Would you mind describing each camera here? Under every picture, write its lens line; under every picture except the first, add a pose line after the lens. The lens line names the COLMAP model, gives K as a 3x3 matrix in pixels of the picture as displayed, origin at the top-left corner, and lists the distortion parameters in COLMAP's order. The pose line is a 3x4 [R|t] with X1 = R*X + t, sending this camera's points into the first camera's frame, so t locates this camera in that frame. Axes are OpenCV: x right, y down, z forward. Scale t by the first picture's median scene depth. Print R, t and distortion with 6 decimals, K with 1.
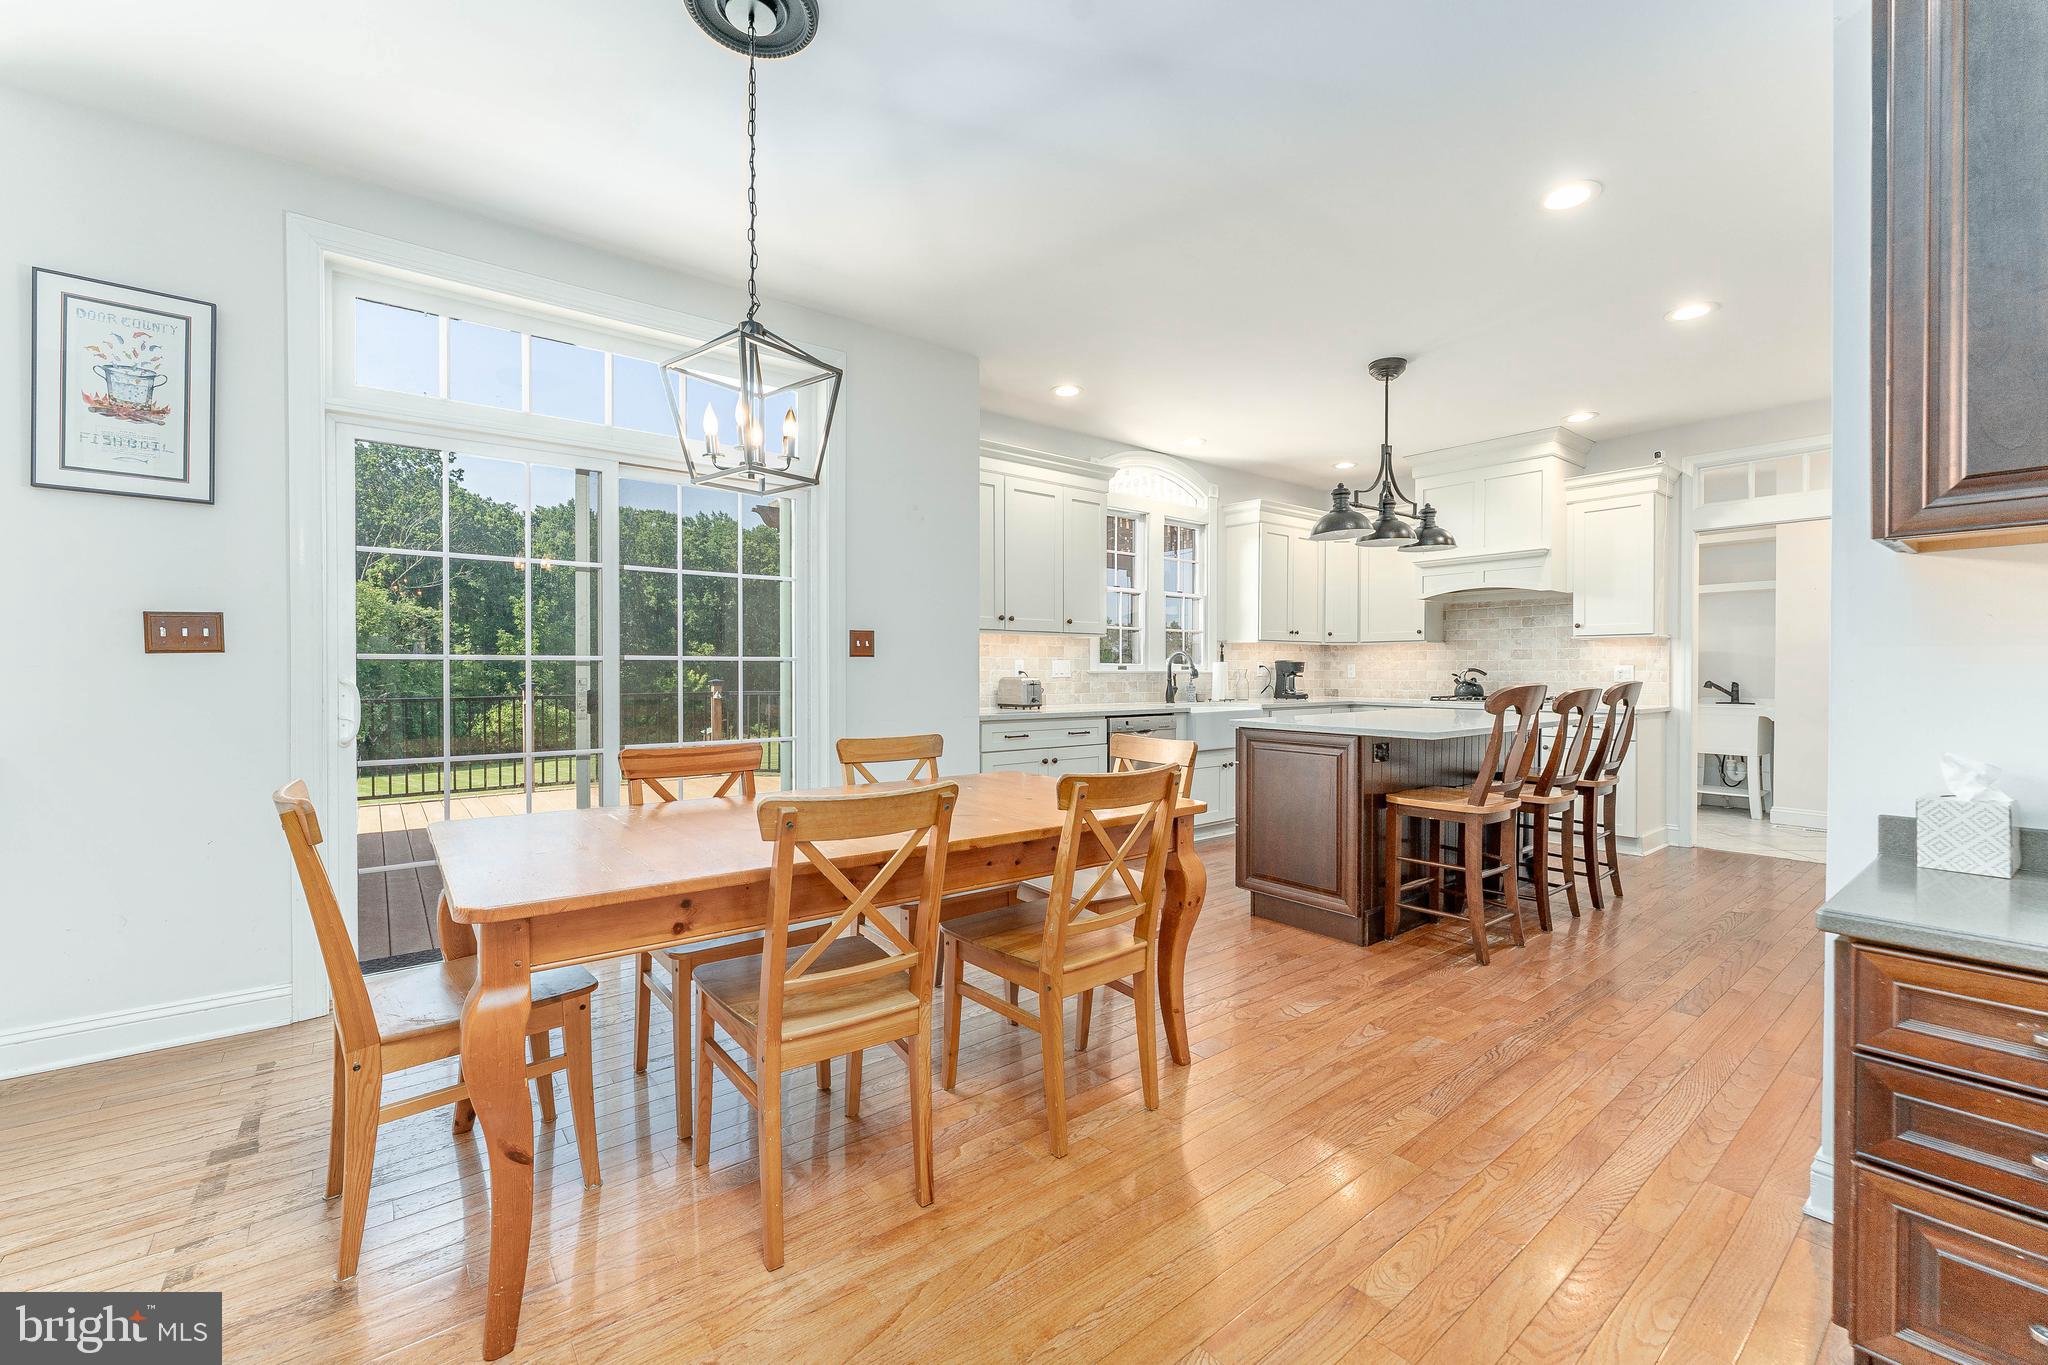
lens RADIAL K [[831.9, 0, 1011.1], [0, 831.9, 677.1], [0, 0, 1]] dist [-0.004080, 0.000731]
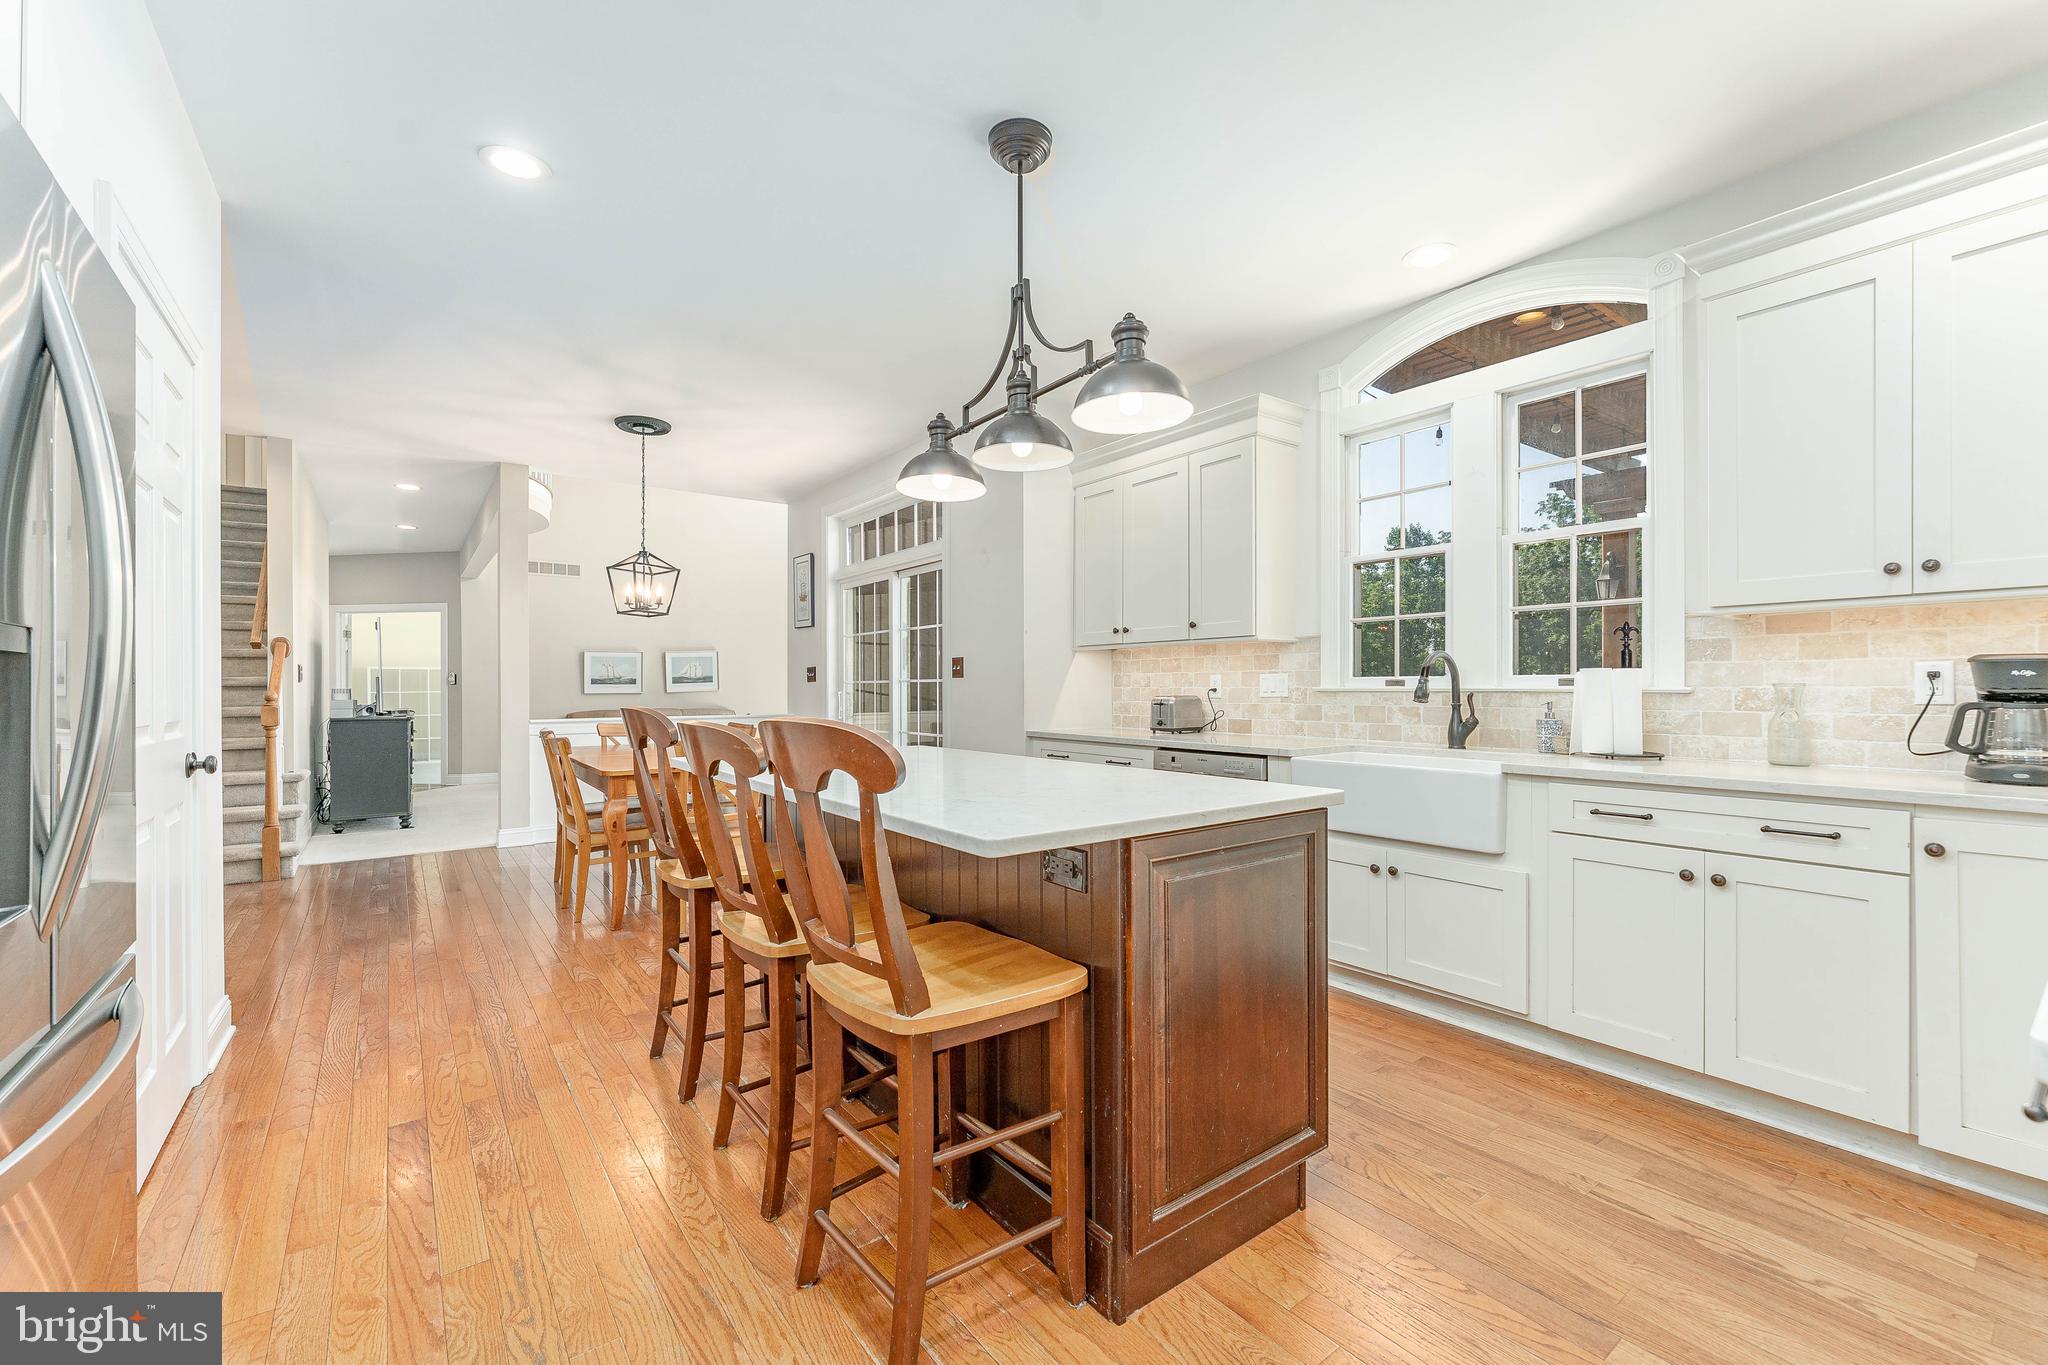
lens RADIAL K [[831.9, 0, 1023.0], [0, 831.9, 686.9], [0, 0, 1]] dist [-0.004080, 0.000731]
pose [[-0.022531, -0.002918, -0.999742, 0.777415], [-0.006857, 0.999973, -0.002764, -0.005071], [0.999723, 0.006793, -0.022551, 0.783747]]
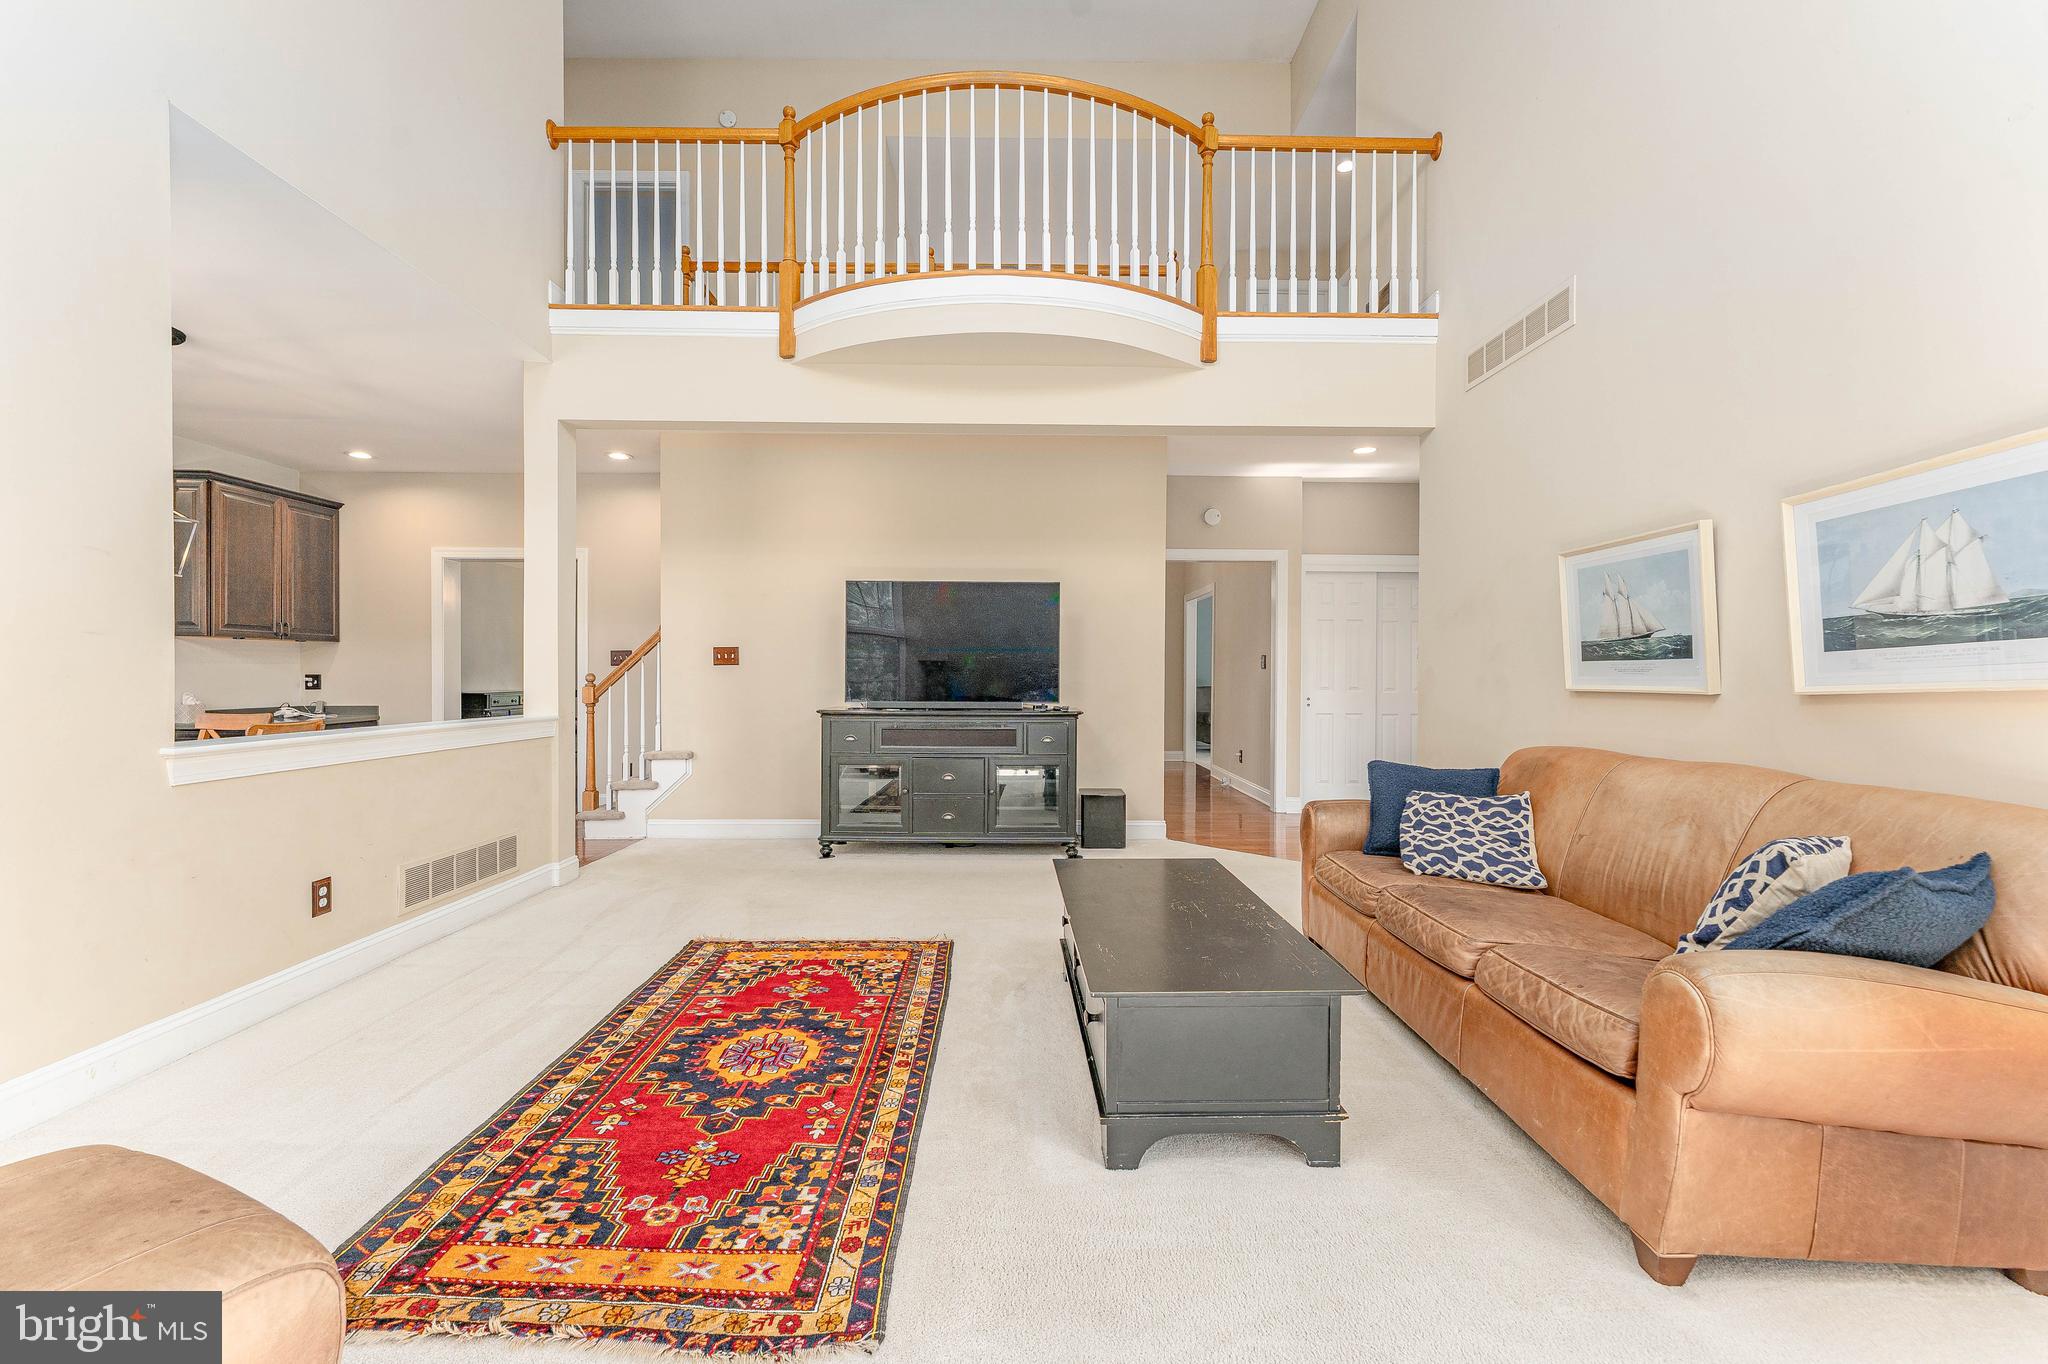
lens RADIAL K [[831.9, 0, 1023.3], [0, 831.9, 683.2], [0, 0, 1]] dist [-0.004080, 0.000731]
pose [[-0.794017, -0.011073, 0.607795, -1.113462], [-0.000954, 0.999856, 0.016968, -0.003565], [-0.607895, 0.012893, -0.793913, 0.460296]]
